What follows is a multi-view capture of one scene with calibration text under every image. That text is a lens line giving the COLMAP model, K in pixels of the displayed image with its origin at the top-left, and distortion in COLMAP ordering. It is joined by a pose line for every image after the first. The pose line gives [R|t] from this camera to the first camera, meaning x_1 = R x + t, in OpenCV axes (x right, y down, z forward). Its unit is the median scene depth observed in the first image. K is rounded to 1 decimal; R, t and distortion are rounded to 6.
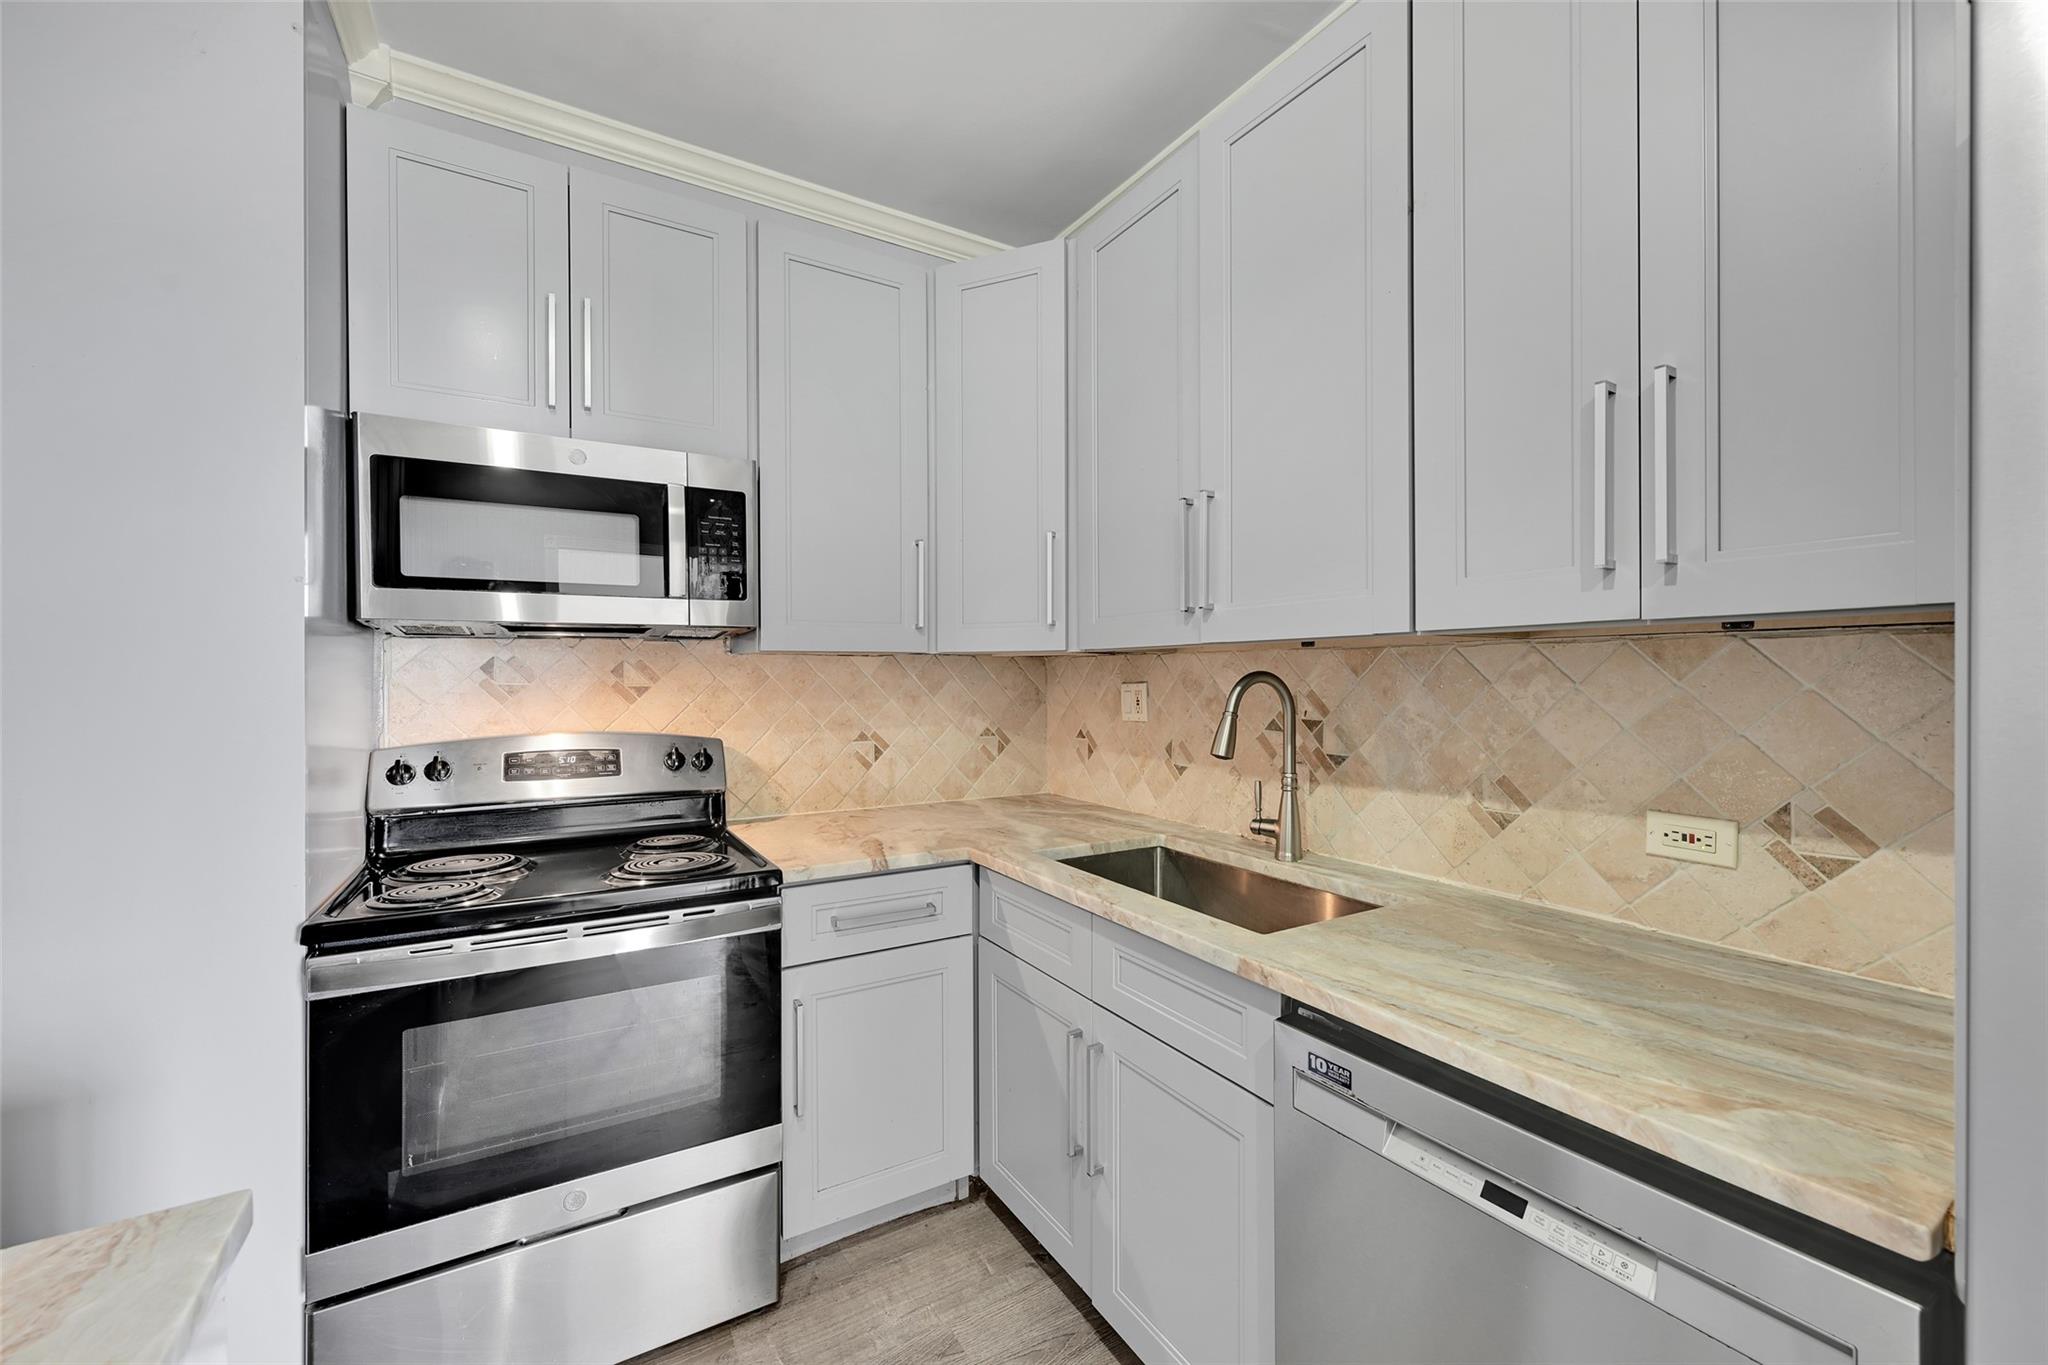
lens RADIAL K [[810.9, 0, 1023.6], [0, 810.9, 678.1], [0, 0, 1]] dist [-0.003114, 0.000030]
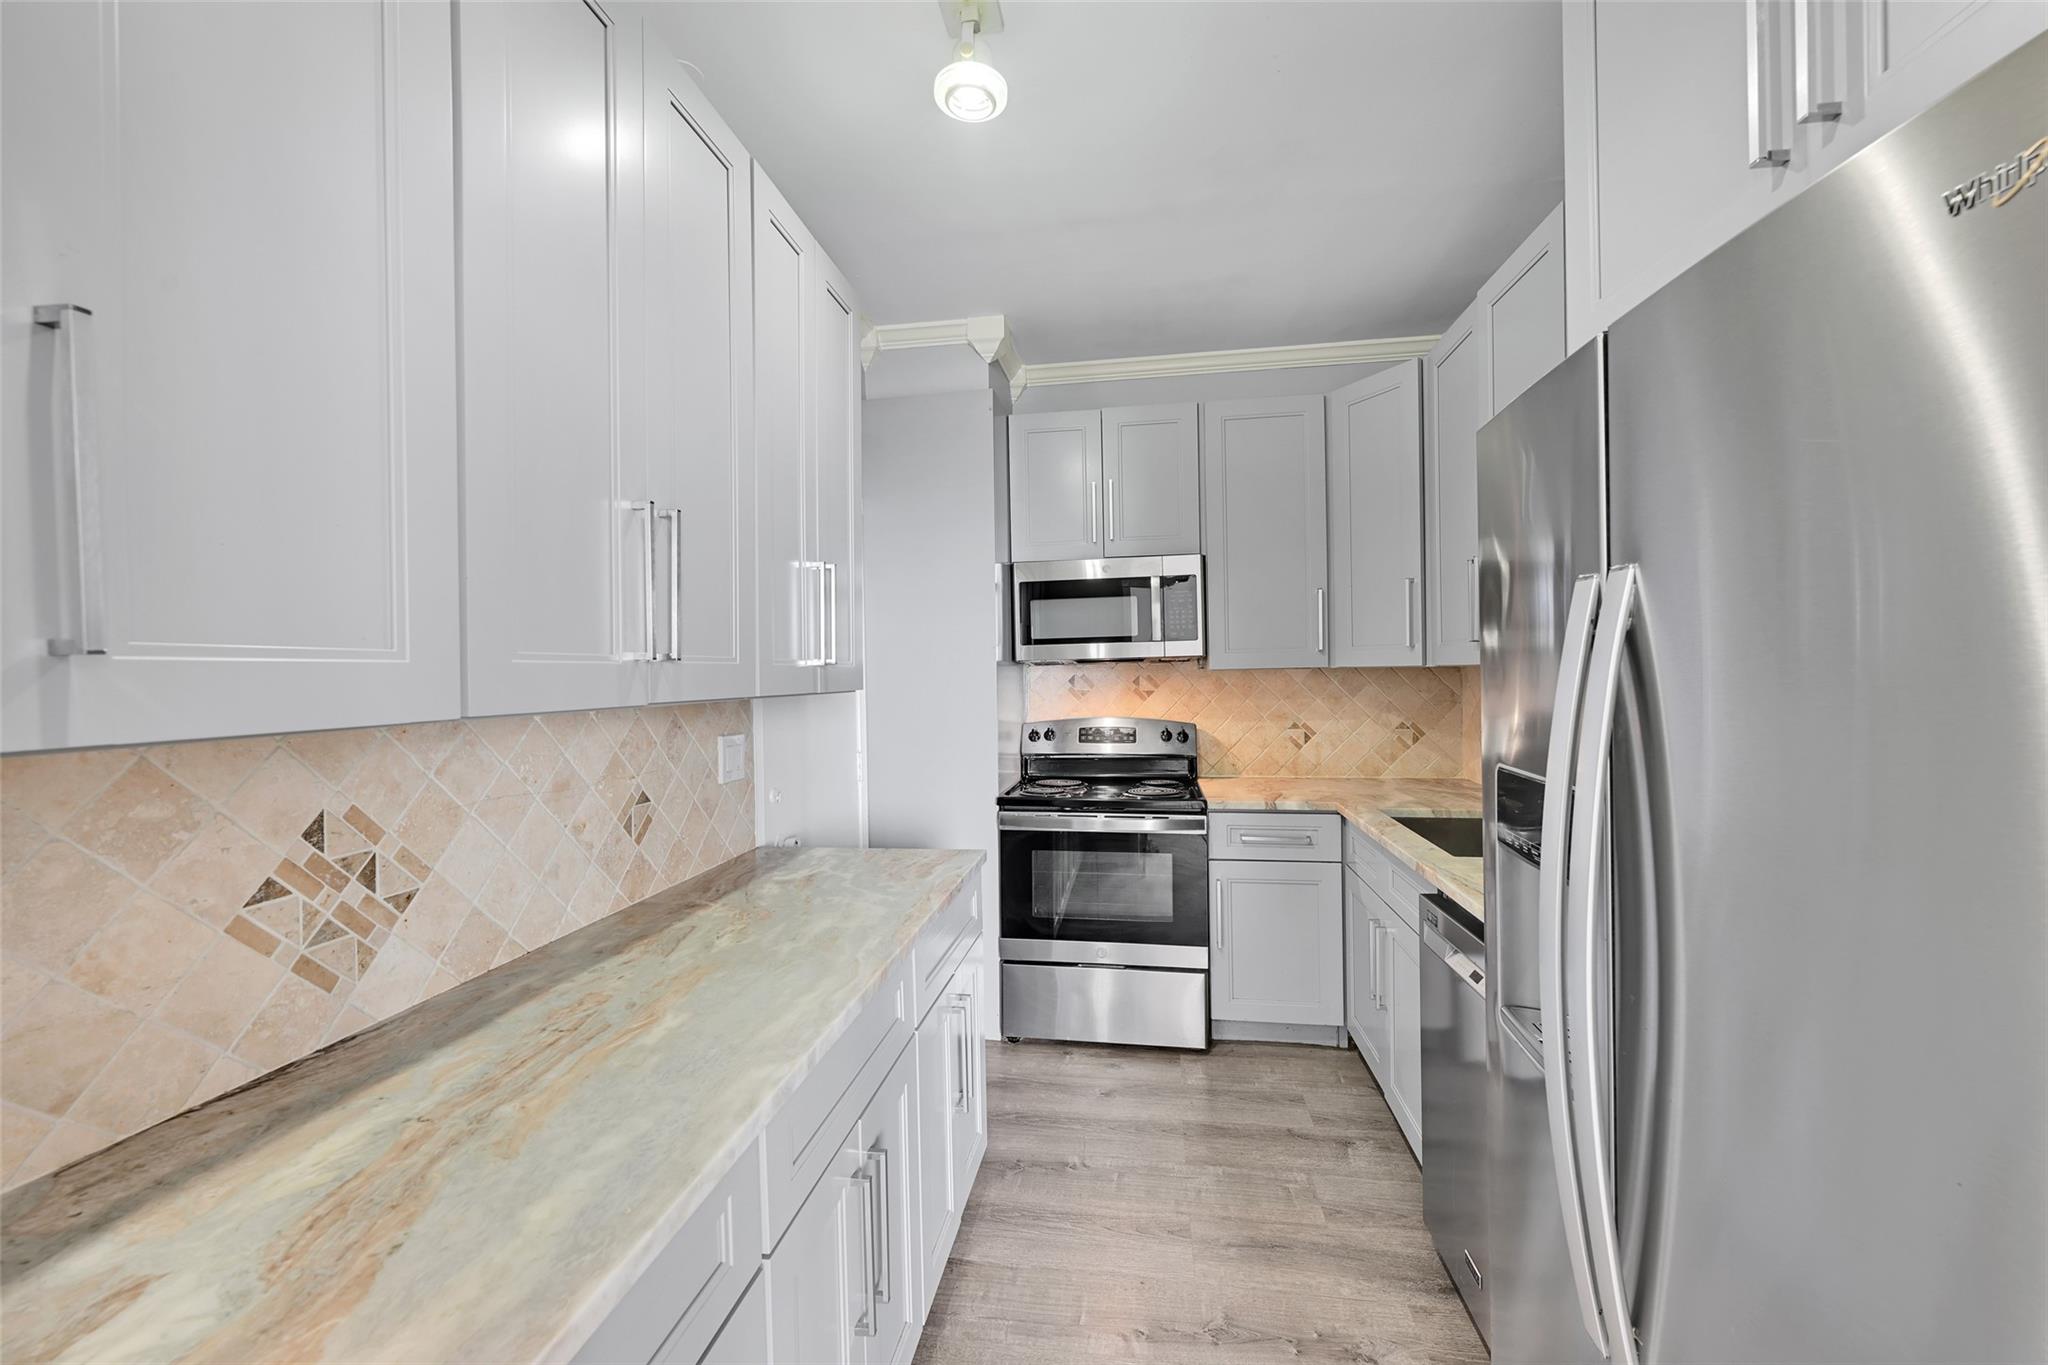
lens RADIAL K [[810.9, 0, 1020.5], [0, 810.9, 674.9], [0, 0, 1]] dist [-0.003114, 0.000030]
pose [[0.767239, -0.006094, -0.641332, 0.429992], [0.011921, 0.999918, 0.004759, -0.036237], [0.641250, -0.011297, 0.767249, -0.487071]]
